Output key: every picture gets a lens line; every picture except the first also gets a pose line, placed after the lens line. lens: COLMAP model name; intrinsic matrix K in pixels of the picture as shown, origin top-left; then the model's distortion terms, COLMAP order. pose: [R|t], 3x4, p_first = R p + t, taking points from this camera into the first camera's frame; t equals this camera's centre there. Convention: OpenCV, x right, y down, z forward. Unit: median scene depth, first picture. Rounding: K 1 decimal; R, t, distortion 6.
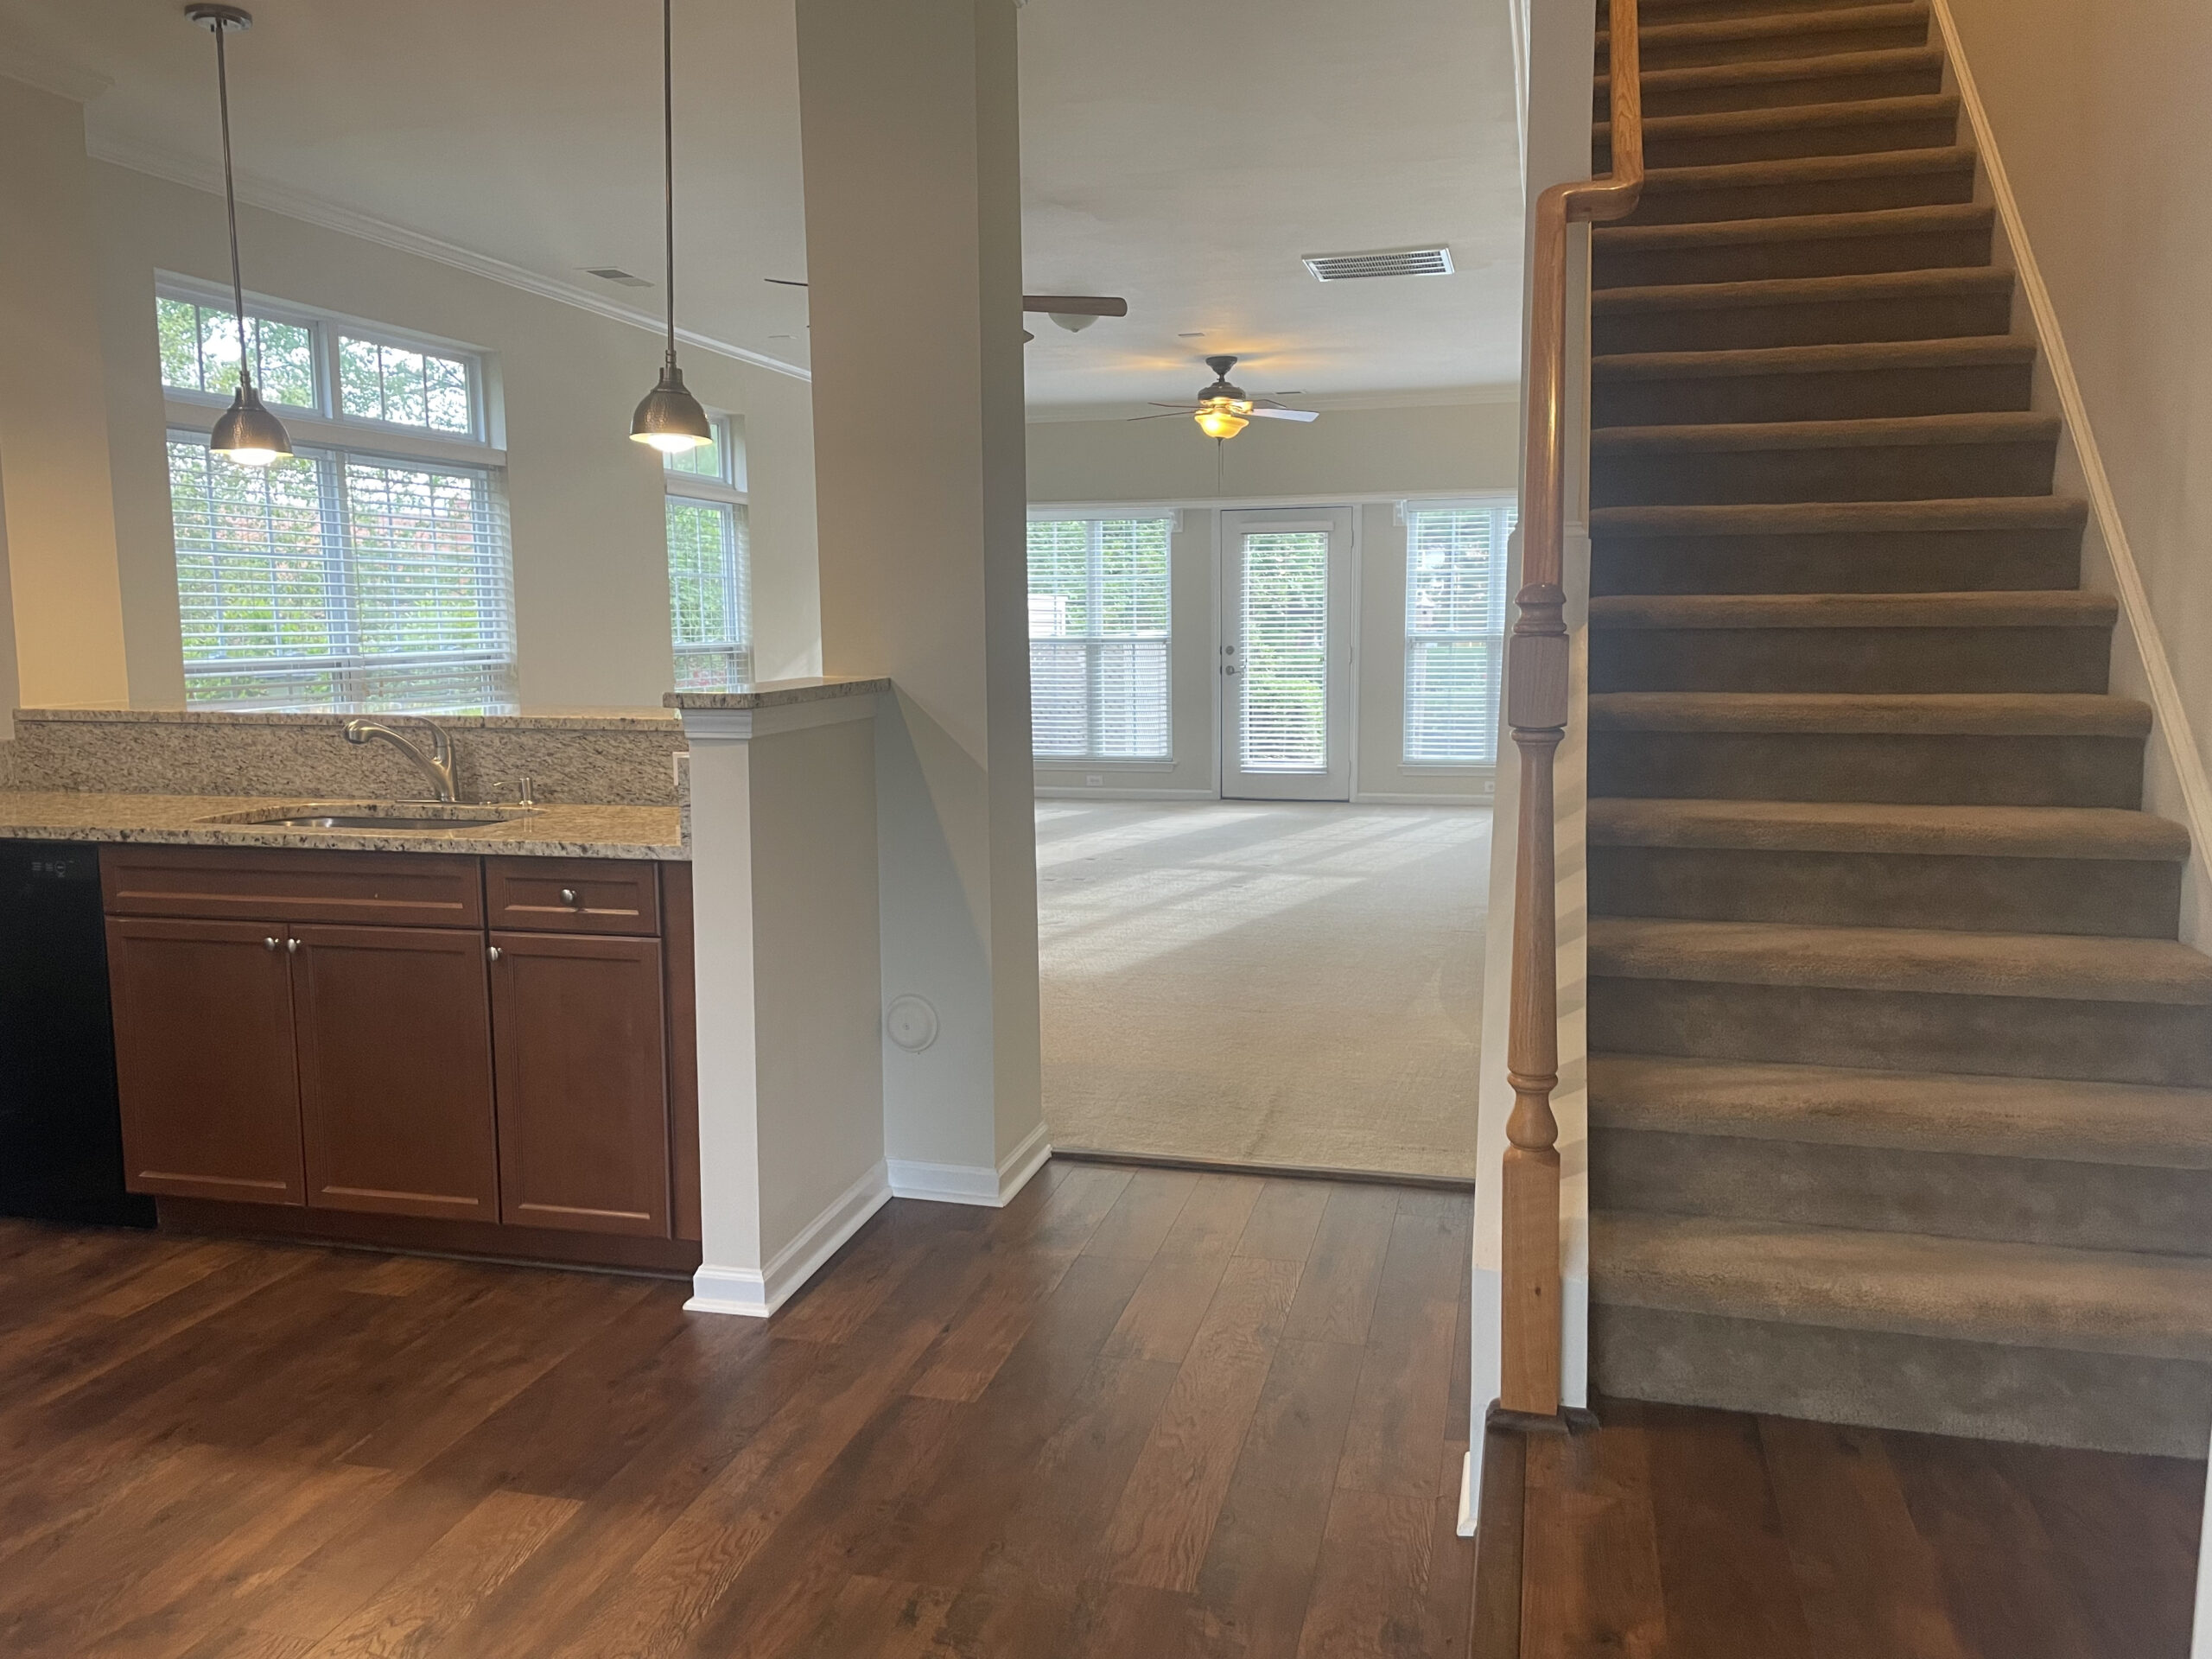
lens RADIAL K [[1634.4, 0, 1124.4], [0, 1634.4, 824.6], [0, 0, 1]] dist [0.034614, -0.025835]
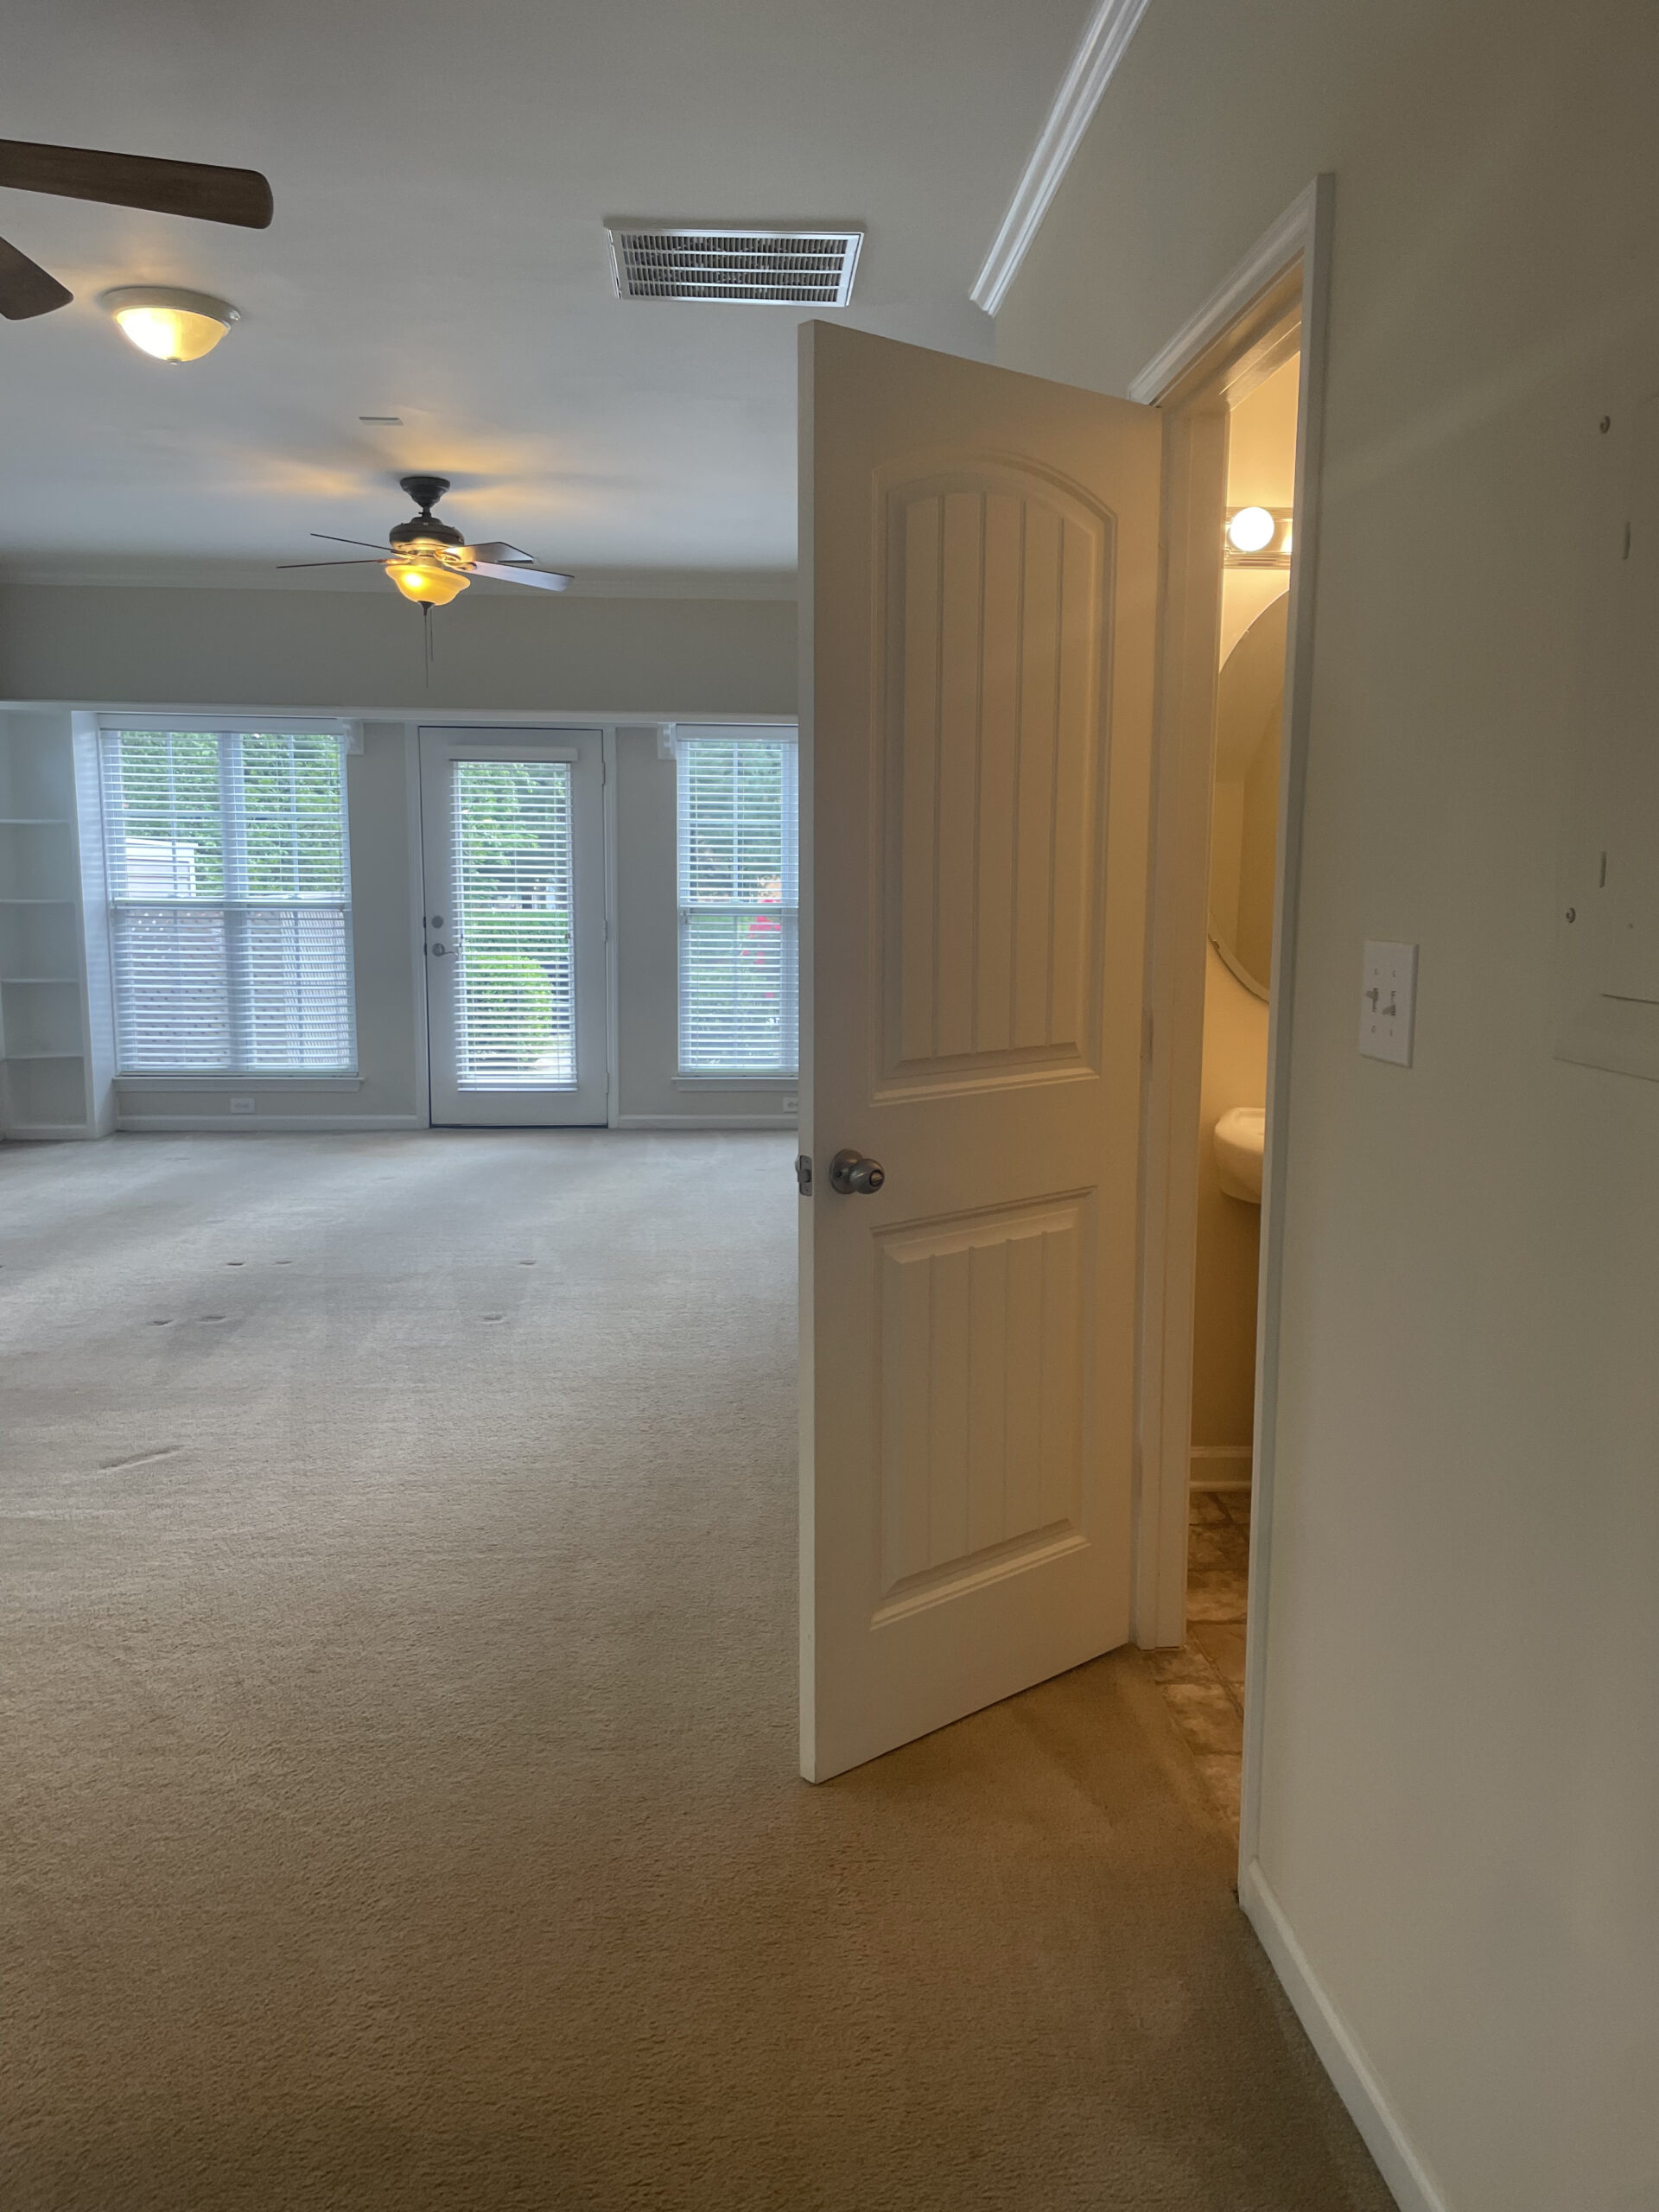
lens RADIAL K [[1634.4, 0, 828.1], [0, 1634.4, 1111.6], [0, 0, 1]] dist [0.034614, -0.025835]
pose [[0.948634, -0.028203, 0.315115, -0.002894], [0.023904, 0.999561, 0.017500, -0.047949], [-0.315471, -0.009069, 0.948892, 0.394183]]
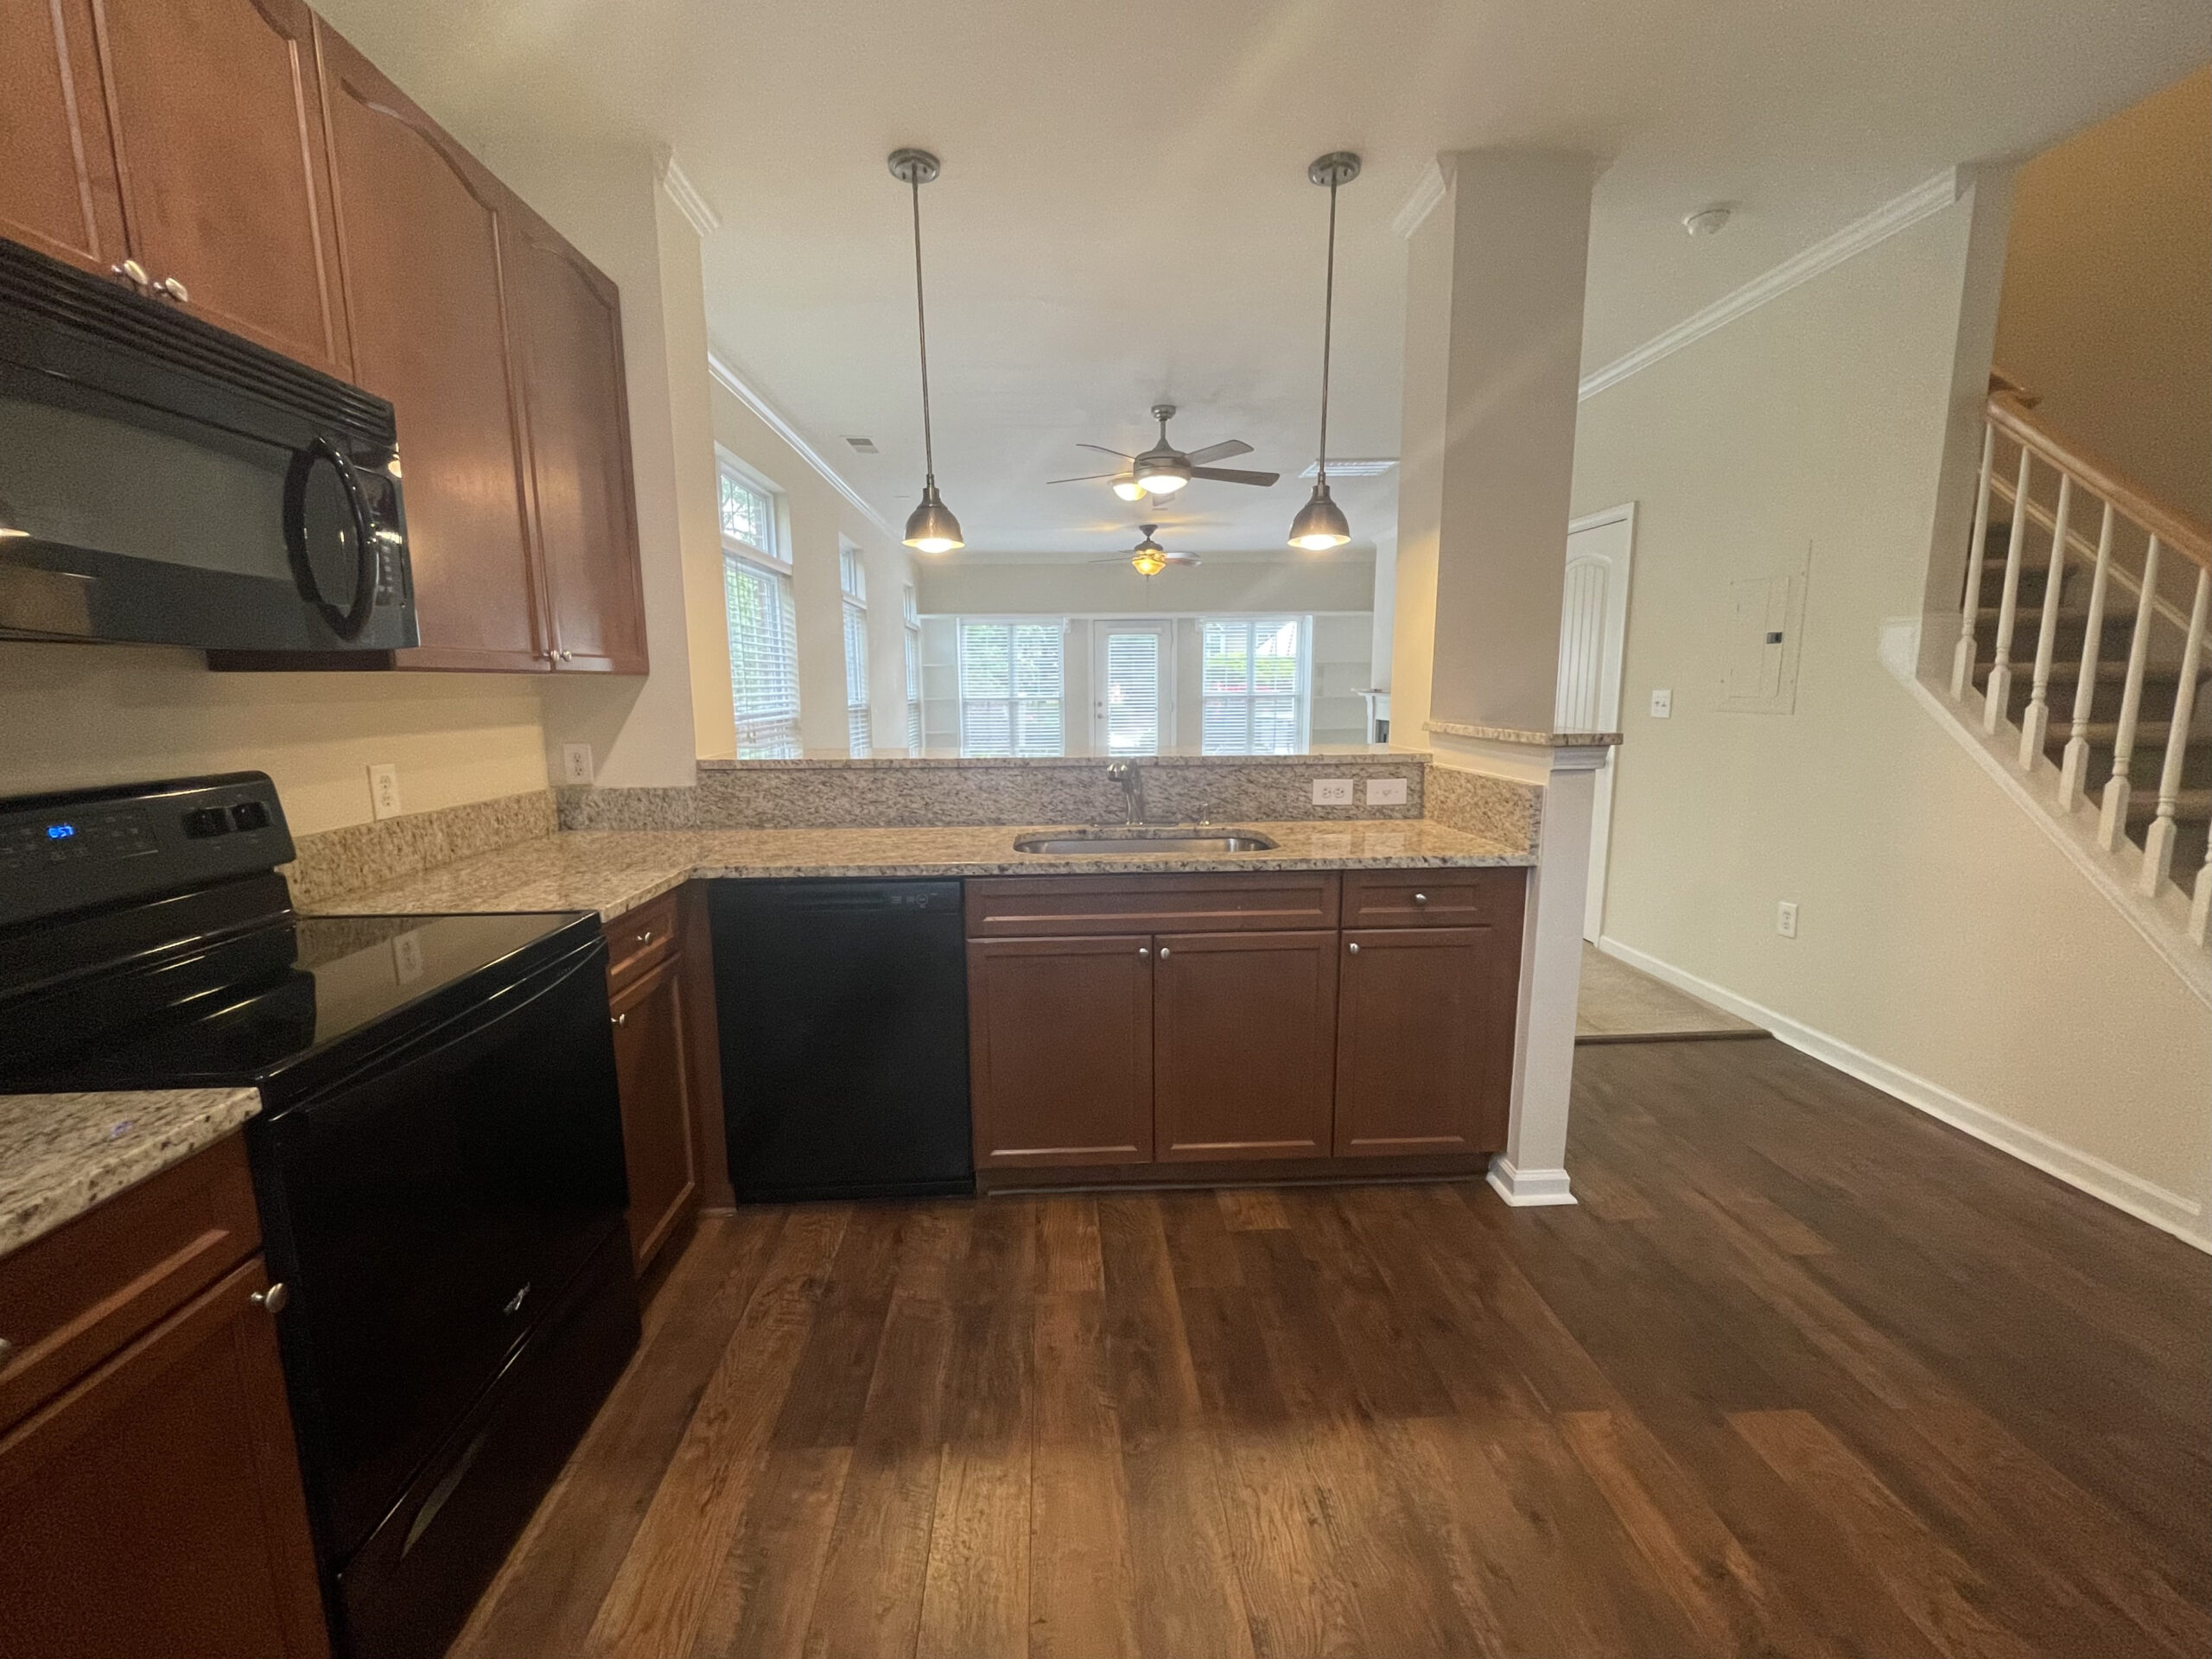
lens RADIAL K [[896.8, 0, 1088.1], [0, 896.8, 837.0], [0, 0, 1]] dist [0.003250, -0.000201]
pose [[0.958570, -0.049509, 0.280522, -0.328866], [0.038533, 0.998265, 0.044511, -0.018586], [-0.282239, -0.031858, 0.958815, 0.176187]]
